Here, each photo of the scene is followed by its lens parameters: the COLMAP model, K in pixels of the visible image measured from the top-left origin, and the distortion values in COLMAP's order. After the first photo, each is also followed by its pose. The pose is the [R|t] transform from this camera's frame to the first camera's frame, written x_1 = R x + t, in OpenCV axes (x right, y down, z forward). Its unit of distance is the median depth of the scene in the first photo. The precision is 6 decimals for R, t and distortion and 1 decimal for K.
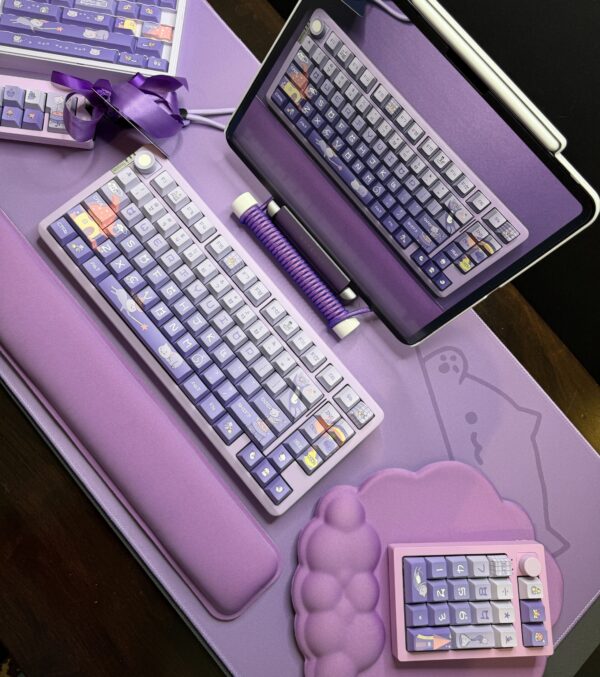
lens RADIAL K [[573.8, 0, 299.5], [0, 573.8, 312.4], [0, 0, 1]] dist [0.104812, -0.196433]
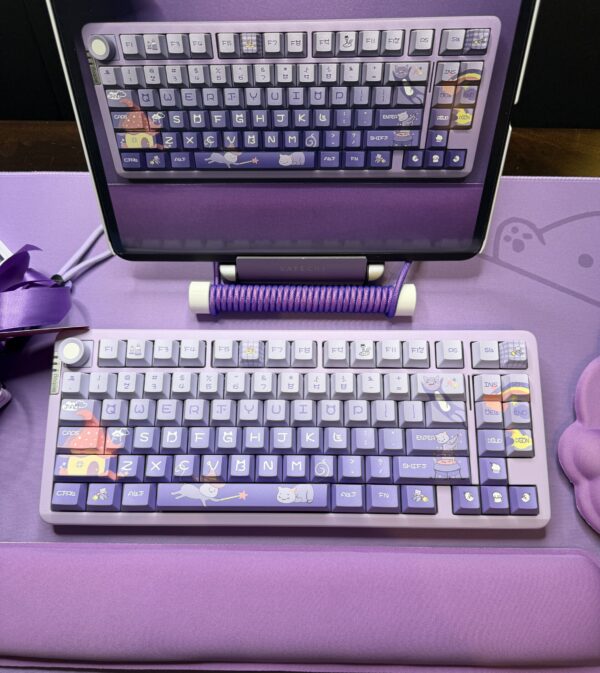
lens RADIAL K [[573.1, 0, 297.5], [0, 573.1, 358.8], [0, 0, 1]] dist [0.112498, -0.255669]
pose [[0.653766, -0.752751, 0.077179, -0.147331], [0.754916, 0.655819, 0.001686, -0.037850], [-0.051885, 0.057162, 0.997016, 0.248165]]
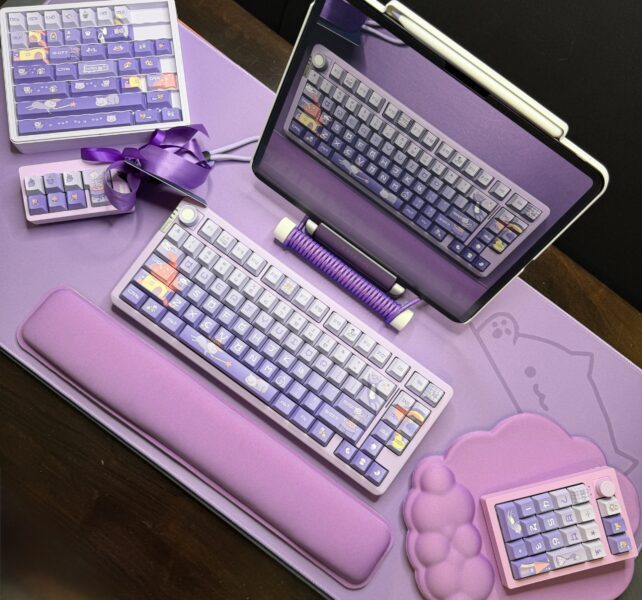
lens RADIAL K [[619.1, 0, 320.6], [0, 619.1, 348.2], [0, 0, 1]] dist [0.097843, -0.177540]
pose [[0.972992, -0.227740, -0.037686, -0.040499], [0.230708, 0.964861, 0.125763, -0.114719], [0.007720, -0.131061, 0.991344, -0.194267]]
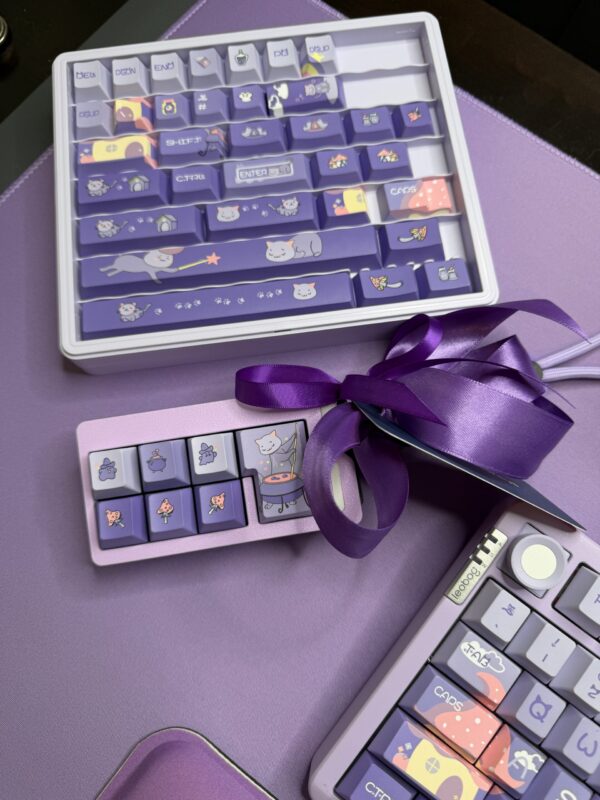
lens RADIAL K [[590.9, 0, 300.0], [0, 590.9, 400.0], [0, 0, 1]] dist [-0.002226, -0.036266]
pose [[0.965089, -0.231694, -0.122155, -0.358127], [0.234743, 0.971995, 0.010992, -0.418883], [0.116187, -0.039284, 0.992450, 0.636454]]
